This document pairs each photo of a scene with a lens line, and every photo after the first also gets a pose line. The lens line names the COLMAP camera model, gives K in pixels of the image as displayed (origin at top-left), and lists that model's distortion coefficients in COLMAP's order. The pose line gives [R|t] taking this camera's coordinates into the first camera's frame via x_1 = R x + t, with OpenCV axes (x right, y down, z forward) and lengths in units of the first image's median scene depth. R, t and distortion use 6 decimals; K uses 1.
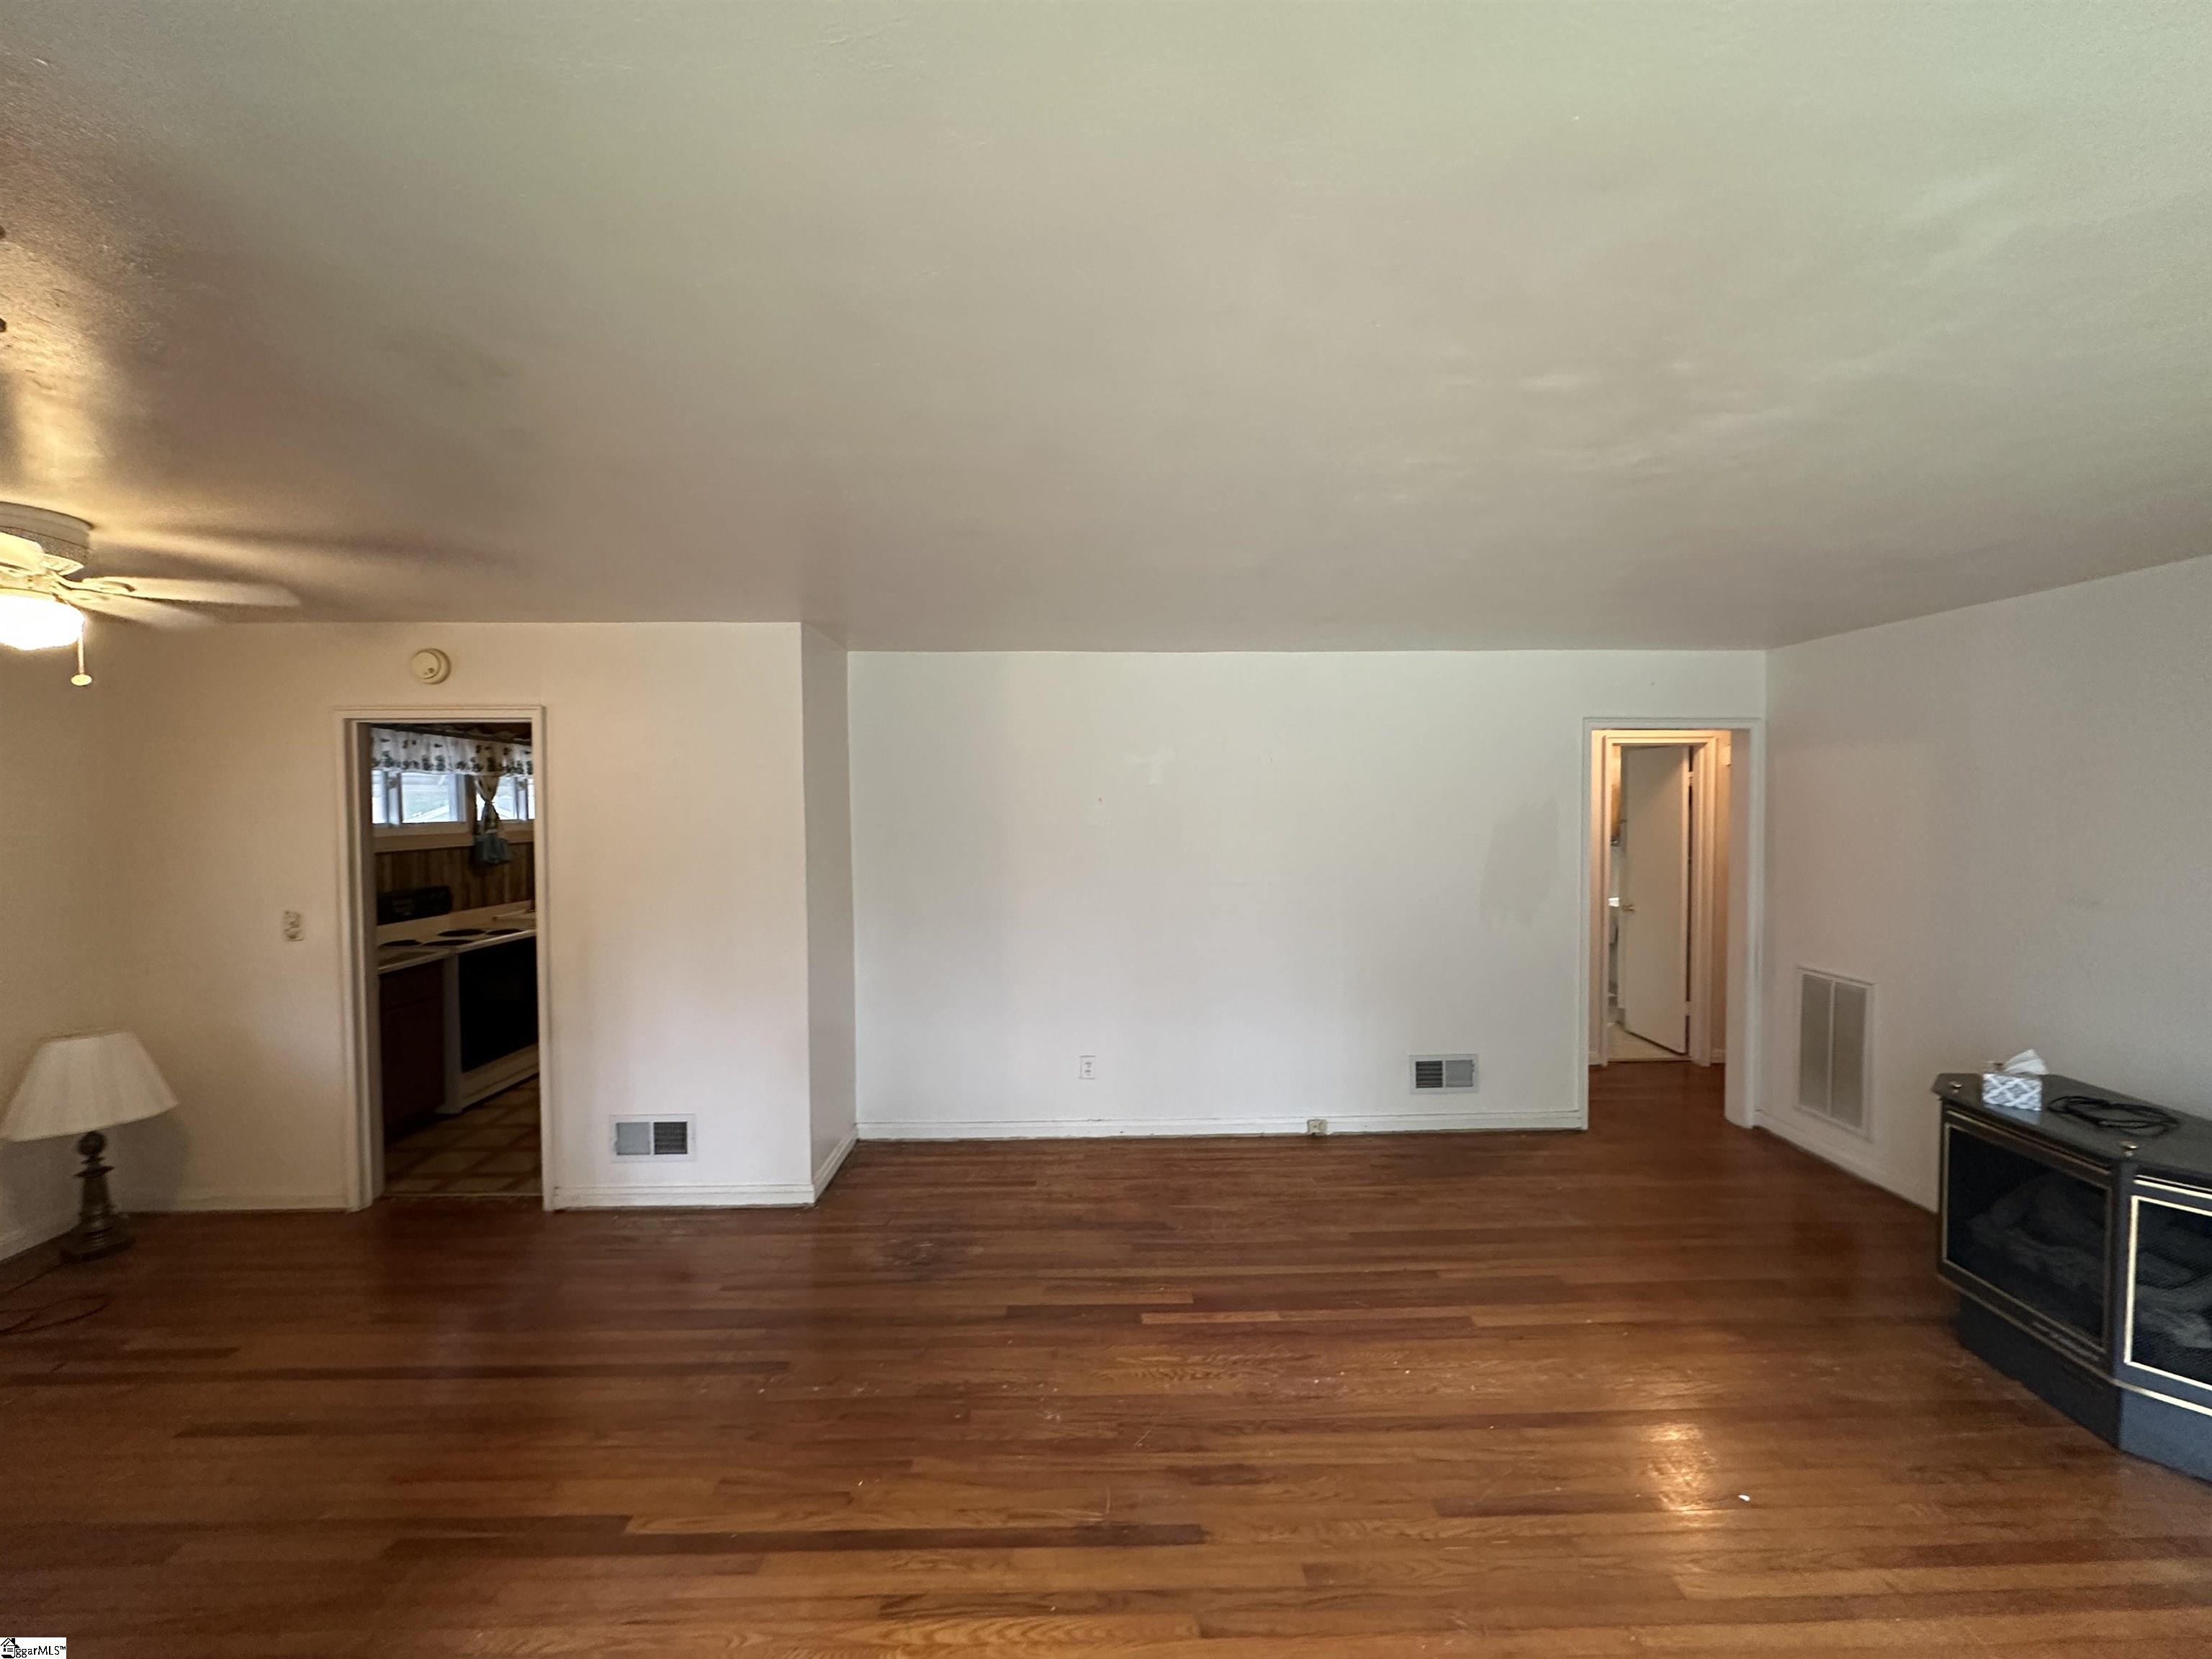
lens RADIAL K [[883.9, 0, 1107.0], [0, 883.9, 831.6], [0, 0, 1]] dist [-0.006114, 0.001250]
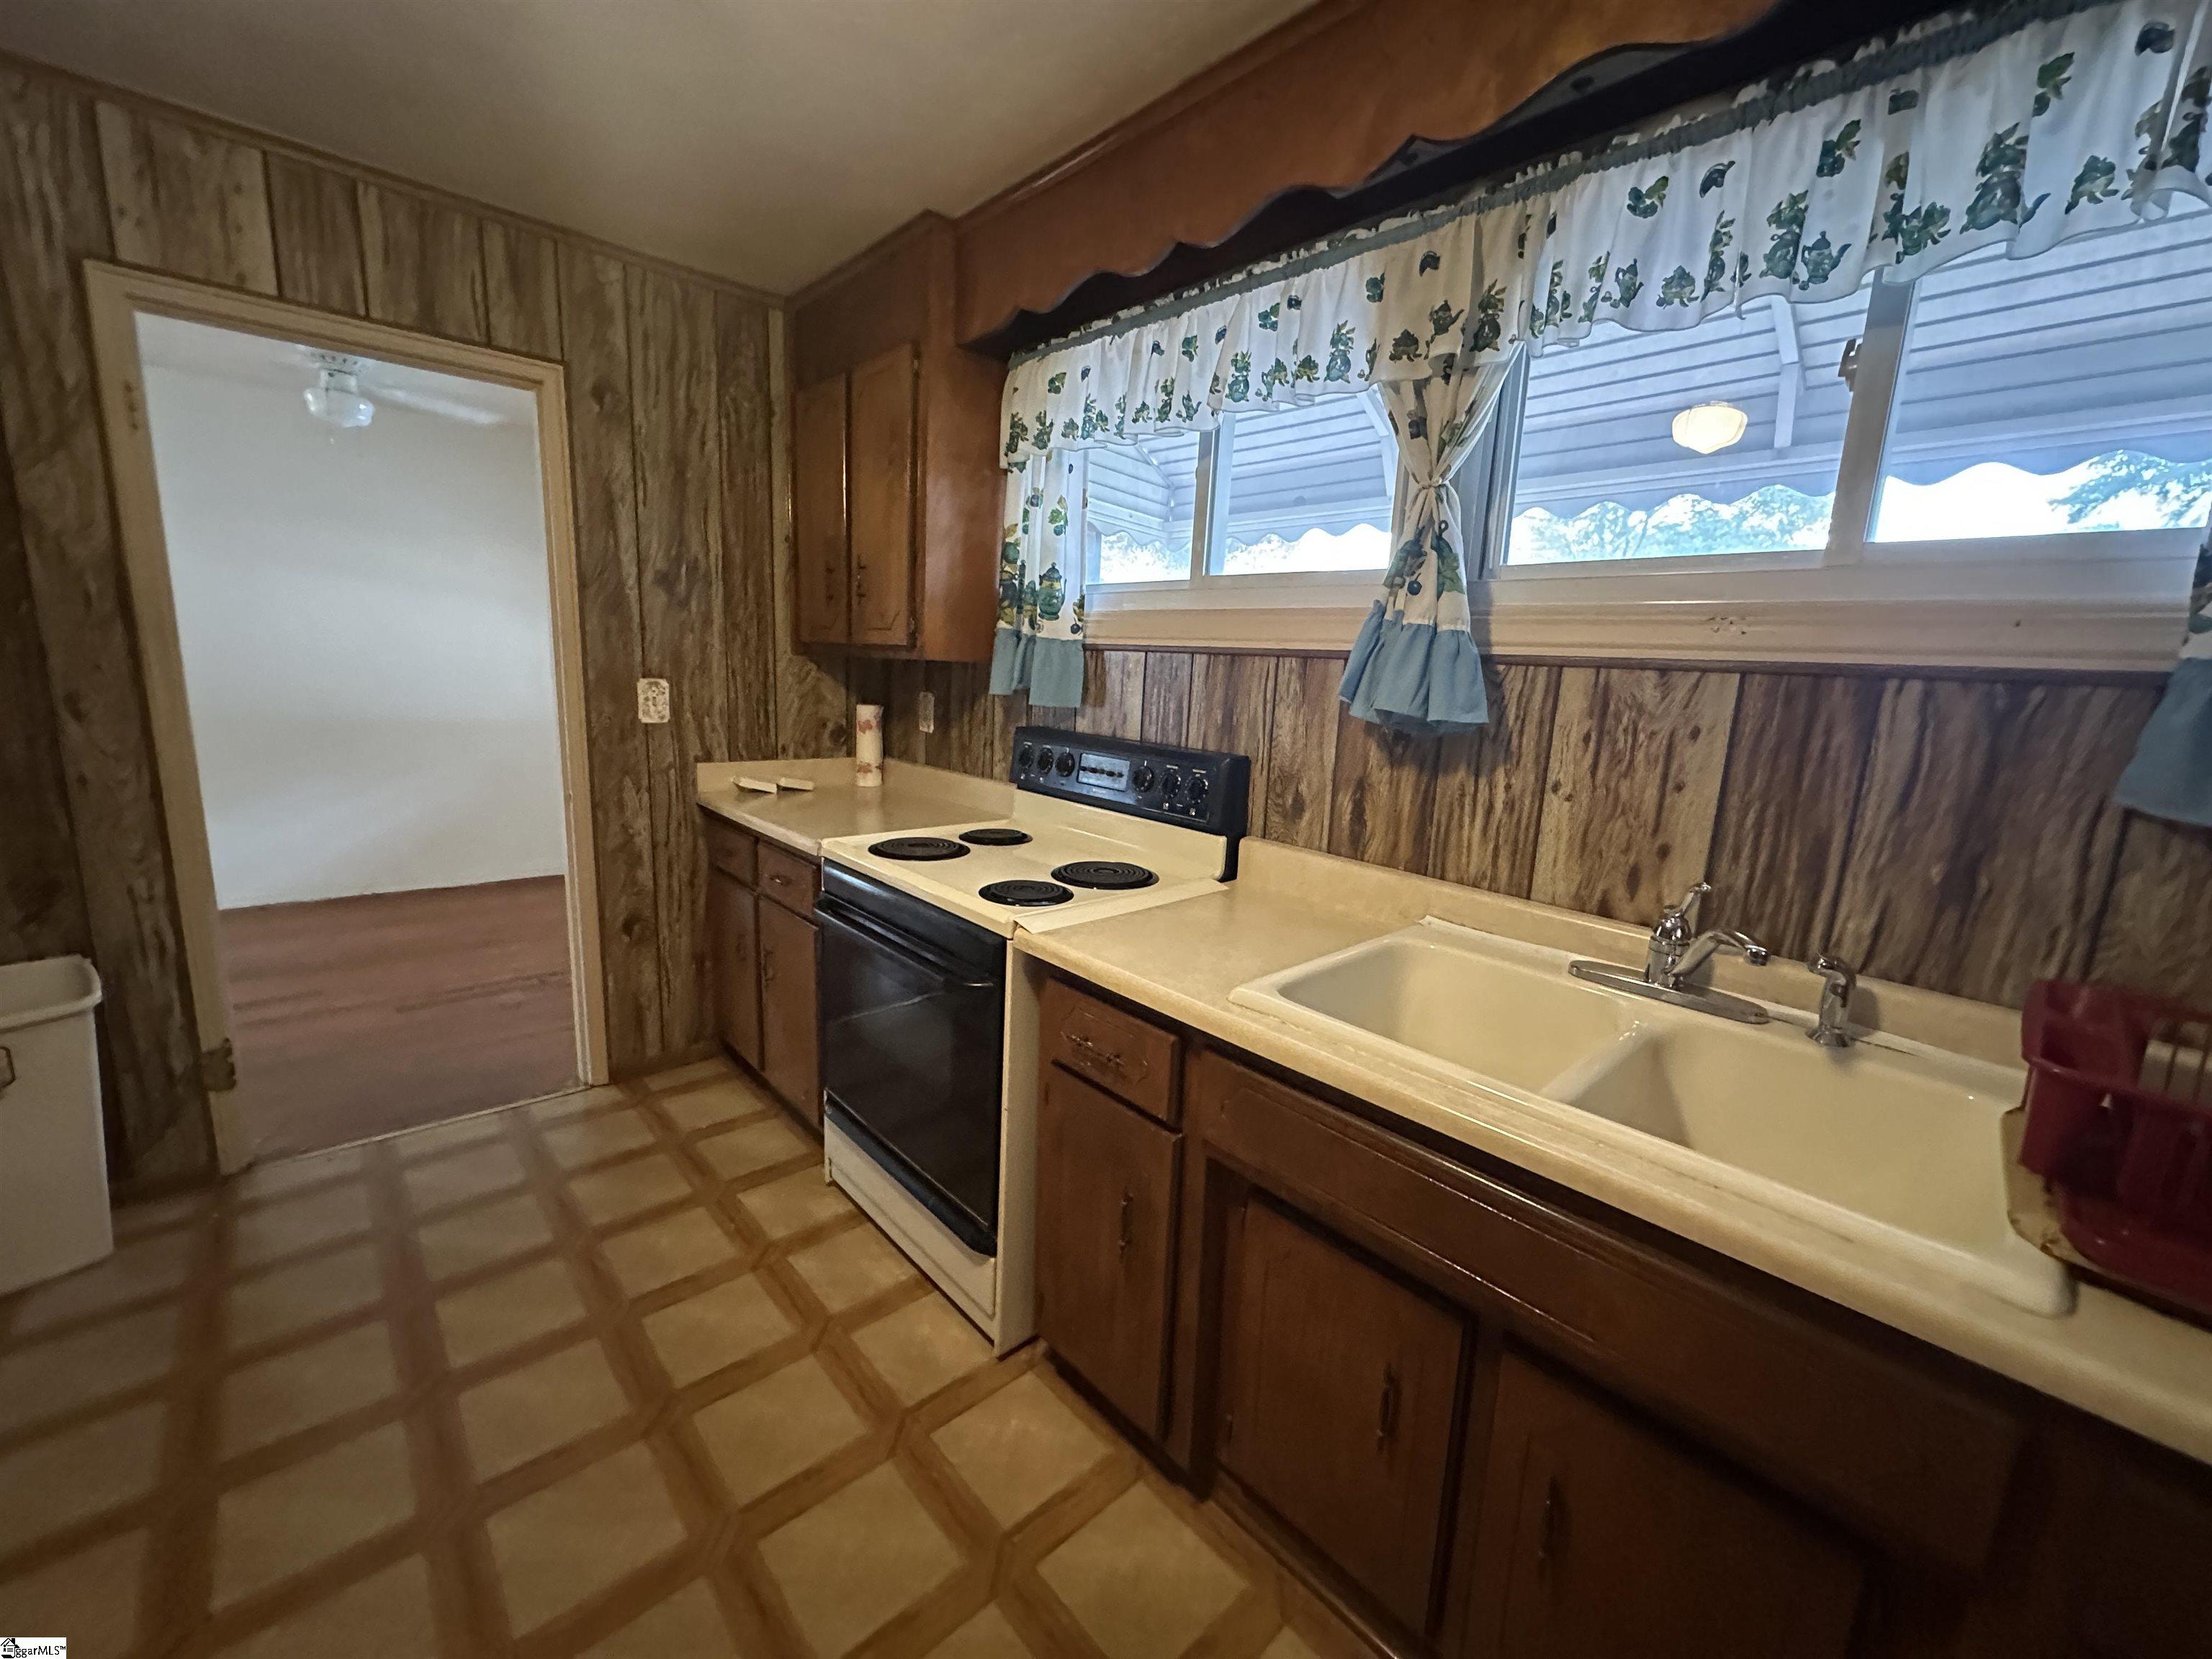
lens RADIAL K [[883.9, 0, 1106.1], [0, 883.9, 828.2], [0, 0, 1]] dist [-0.006114, 0.001250]
pose [[-0.752526, 0.090277, -0.652345, -0.712525], [-0.065991, 0.975237, 0.211087, 0.026528], [0.655248, 0.201897, -0.727934, 1.819755]]
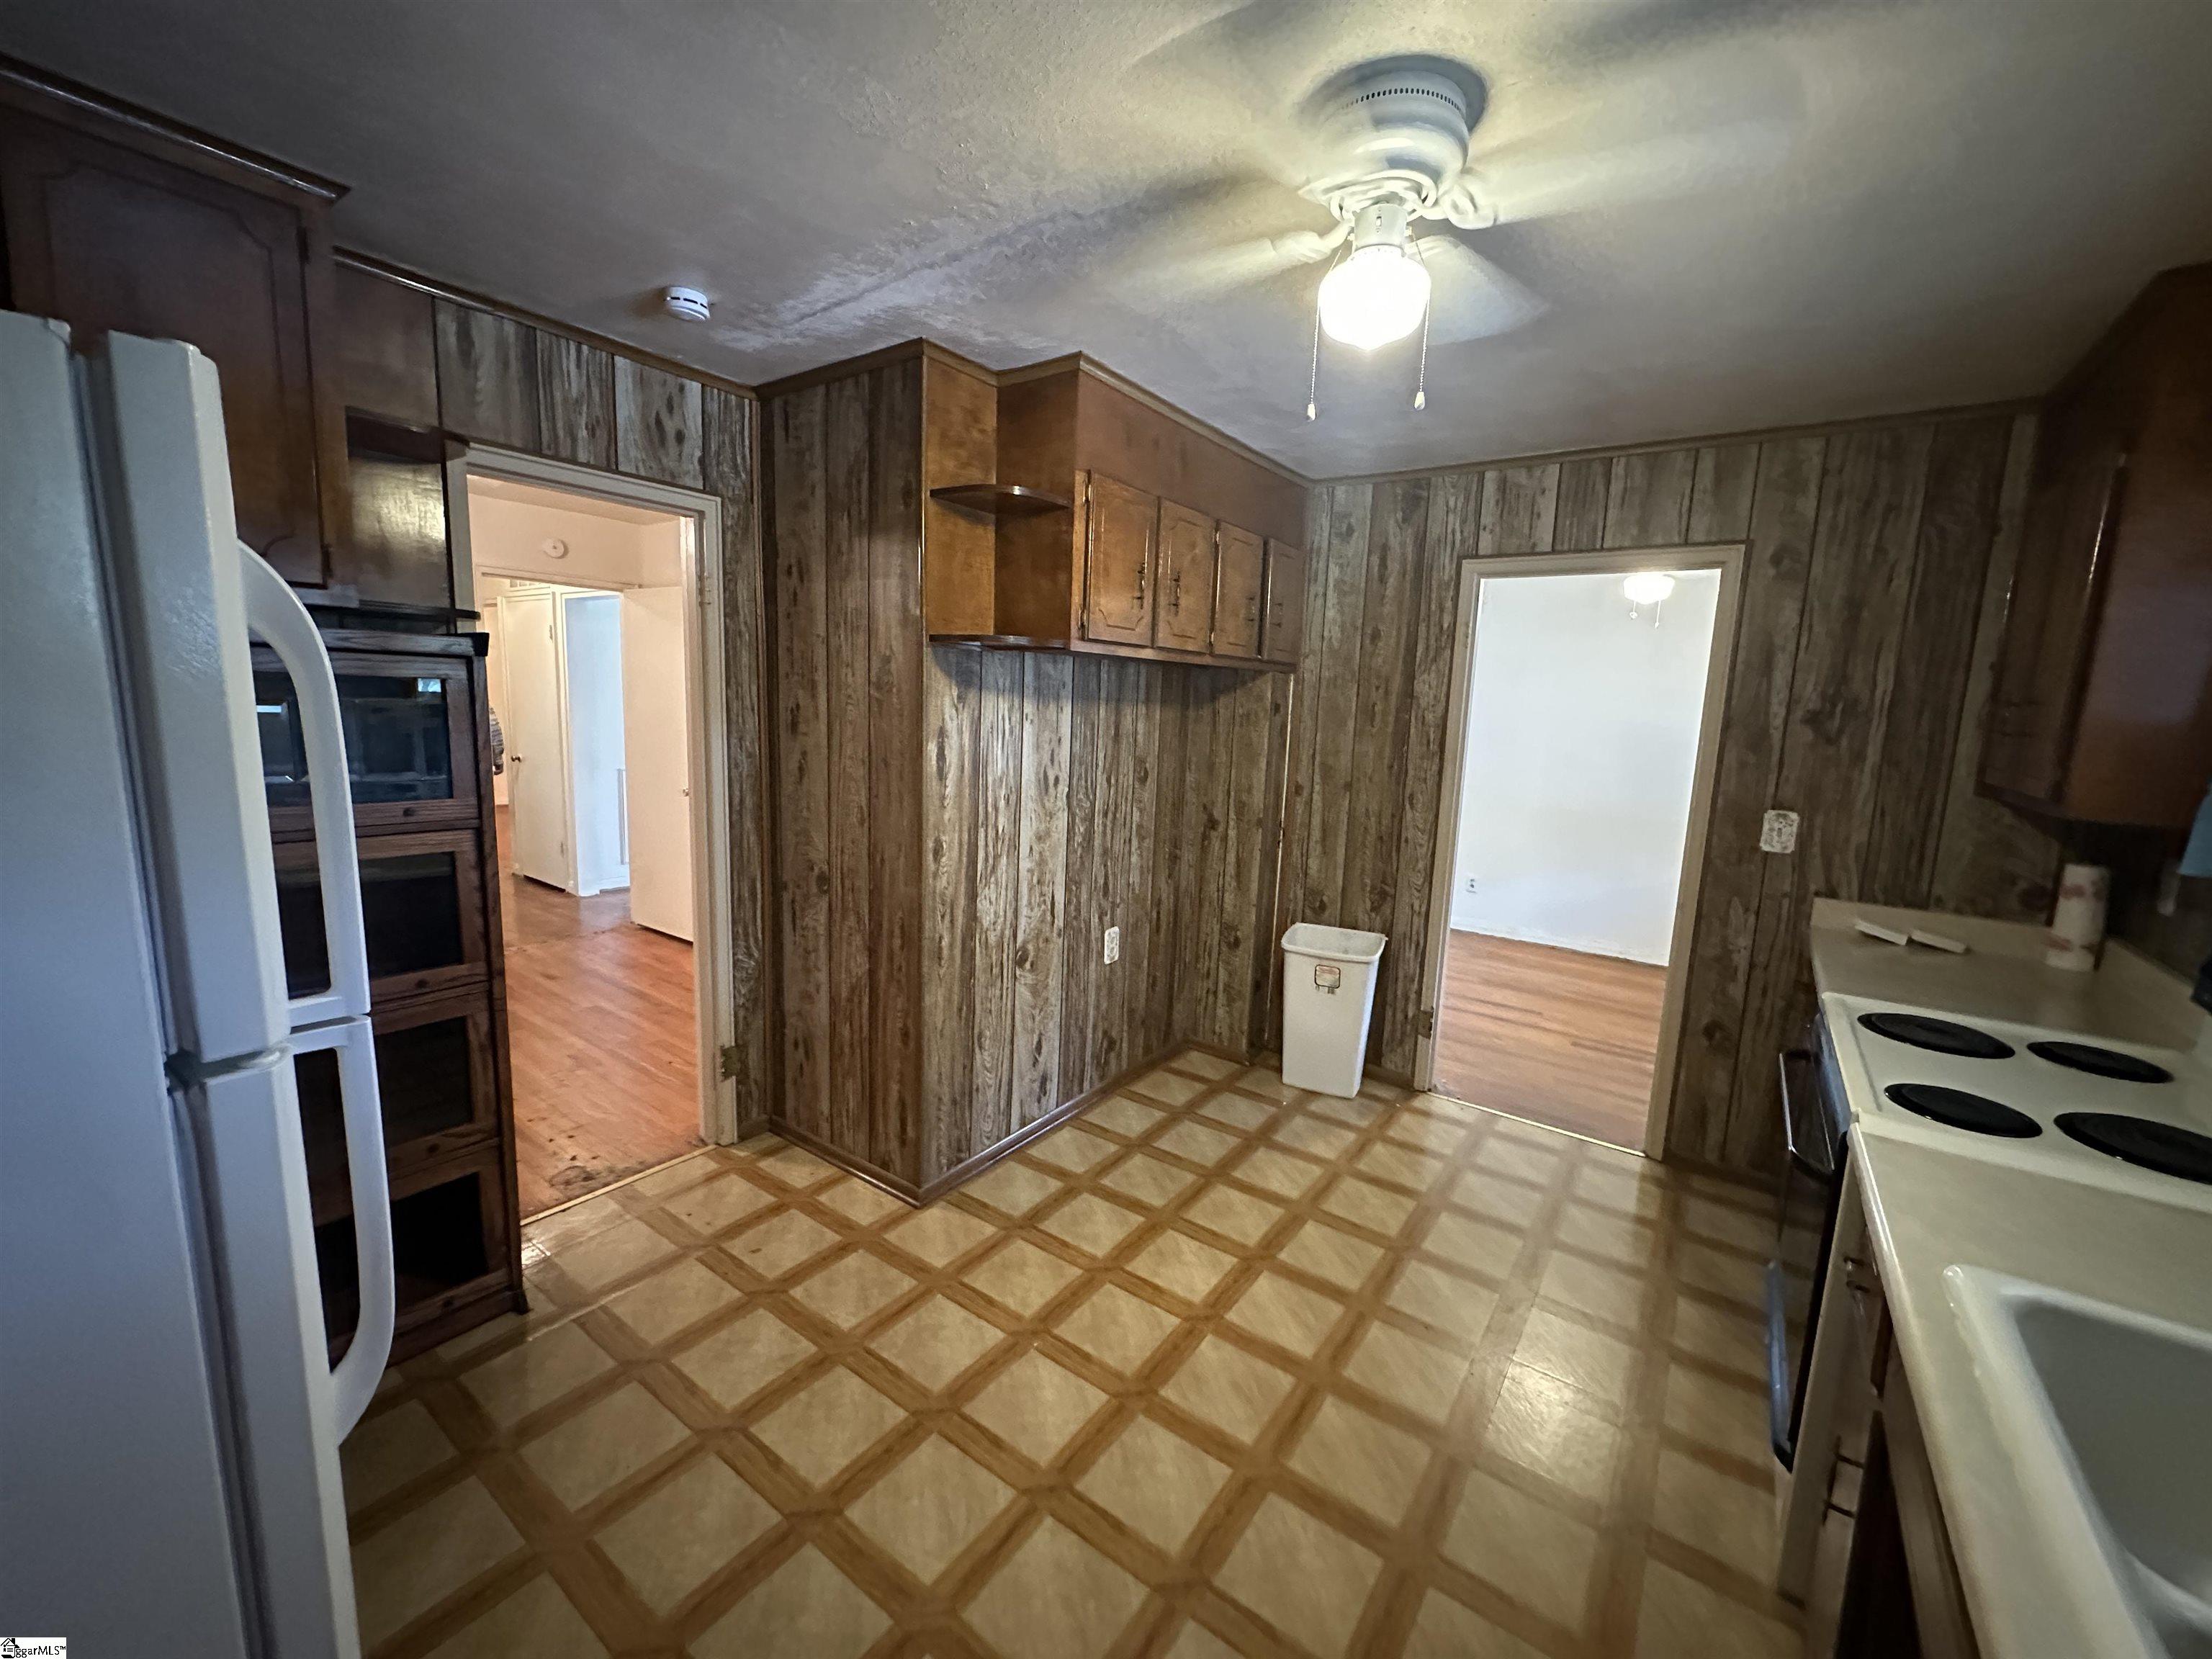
lens RADIAL K [[883.9, 0, 1106.9], [0, 883.9, 830.4], [0, 0, 1]] dist [-0.006114, 0.001250]
pose [[-0.796478, -0.116076, 0.593421, -0.904848], [-0.016074, 0.985119, 0.171119, -0.019797], [-0.604453, 0.126754, -0.786492, 1.976760]]
